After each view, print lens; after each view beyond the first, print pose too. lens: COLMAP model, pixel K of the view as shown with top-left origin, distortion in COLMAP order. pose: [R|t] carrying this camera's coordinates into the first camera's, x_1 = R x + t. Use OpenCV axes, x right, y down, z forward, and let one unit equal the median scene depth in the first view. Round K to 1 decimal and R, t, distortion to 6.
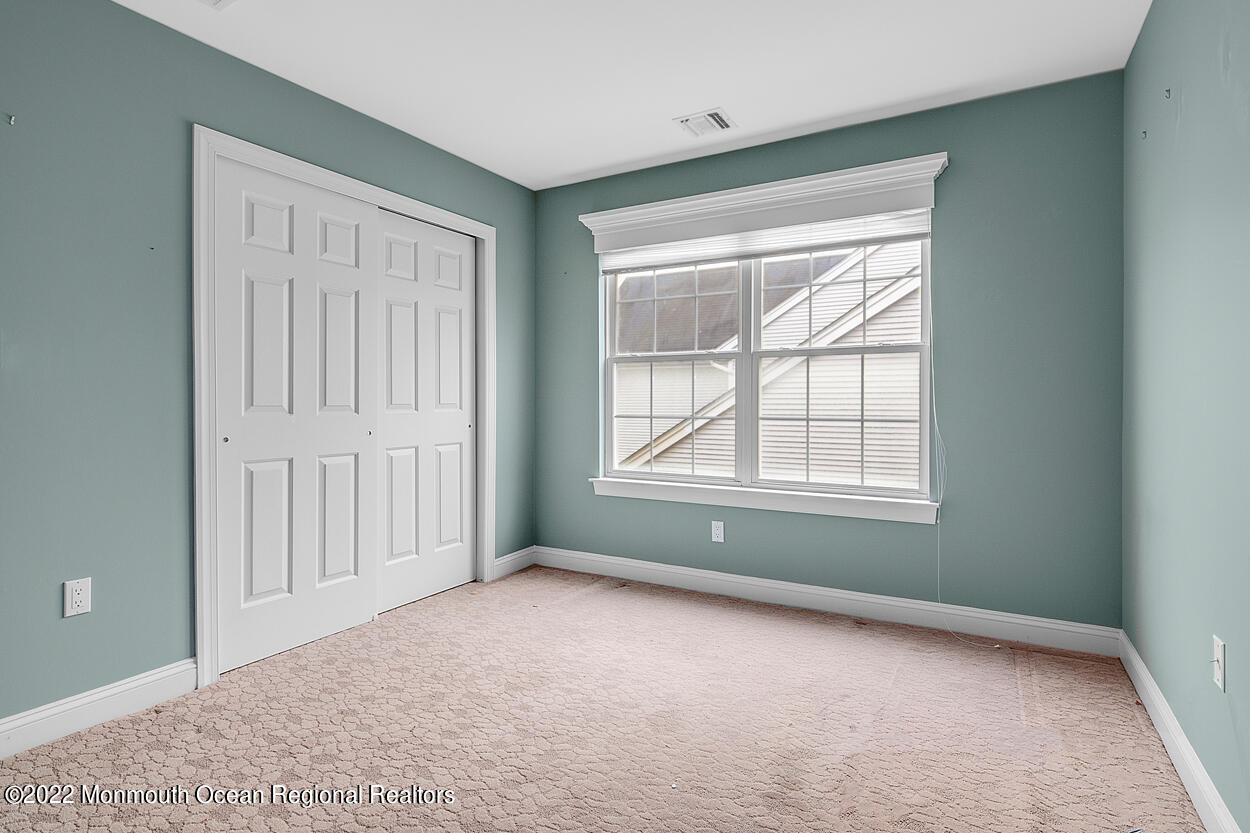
lens RADIAL K [[635.6, 0, 624.0], [0, 635.6, 407.1], [0, 0, 1]] dist [0.004528, 0.000189]
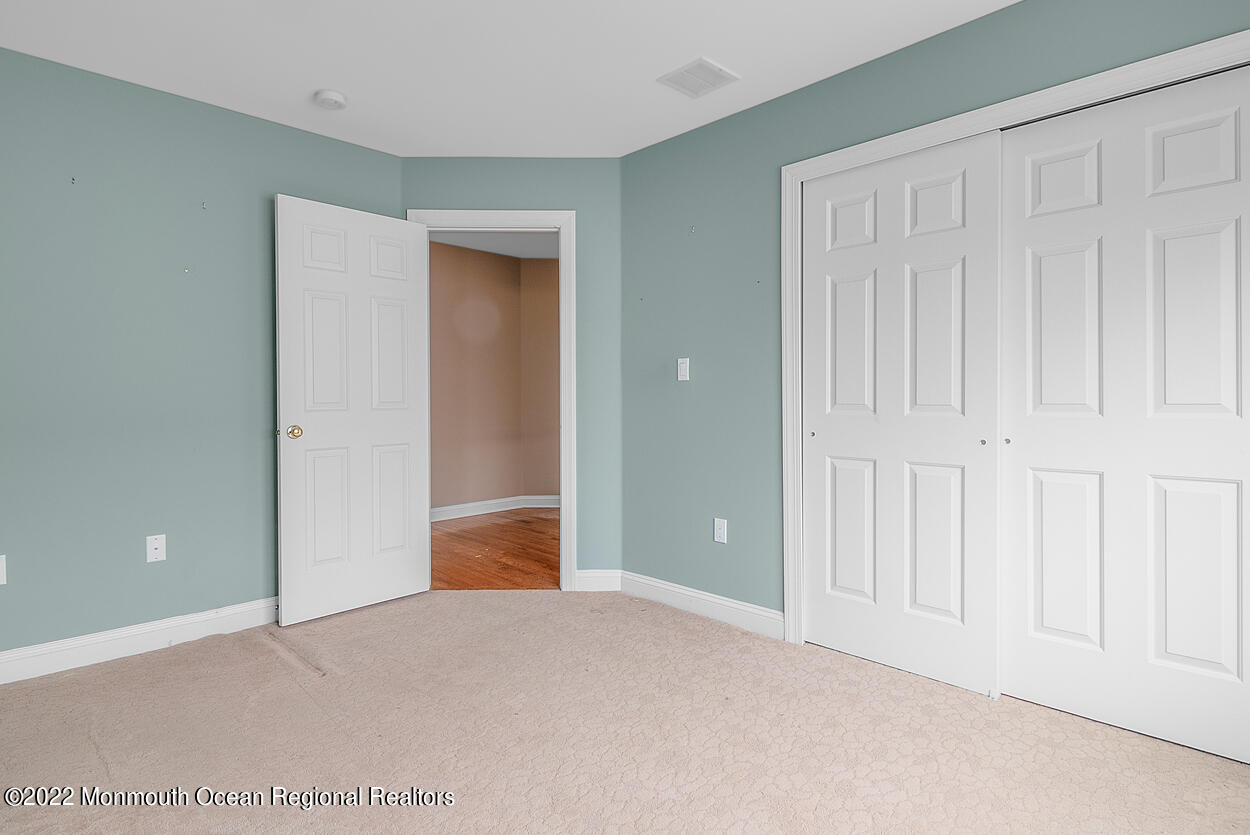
lens RADIAL K [[635.6, 0, 623.3], [0, 635.6, 397.3], [0, 0, 1]] dist [0.004528, 0.000189]
pose [[-0.259340, -0.002265, -0.965783, 0.480608], [-0.006505, 0.999979, -0.000598, -0.009499], [0.965764, 0.006128, -0.259349, 0.871072]]
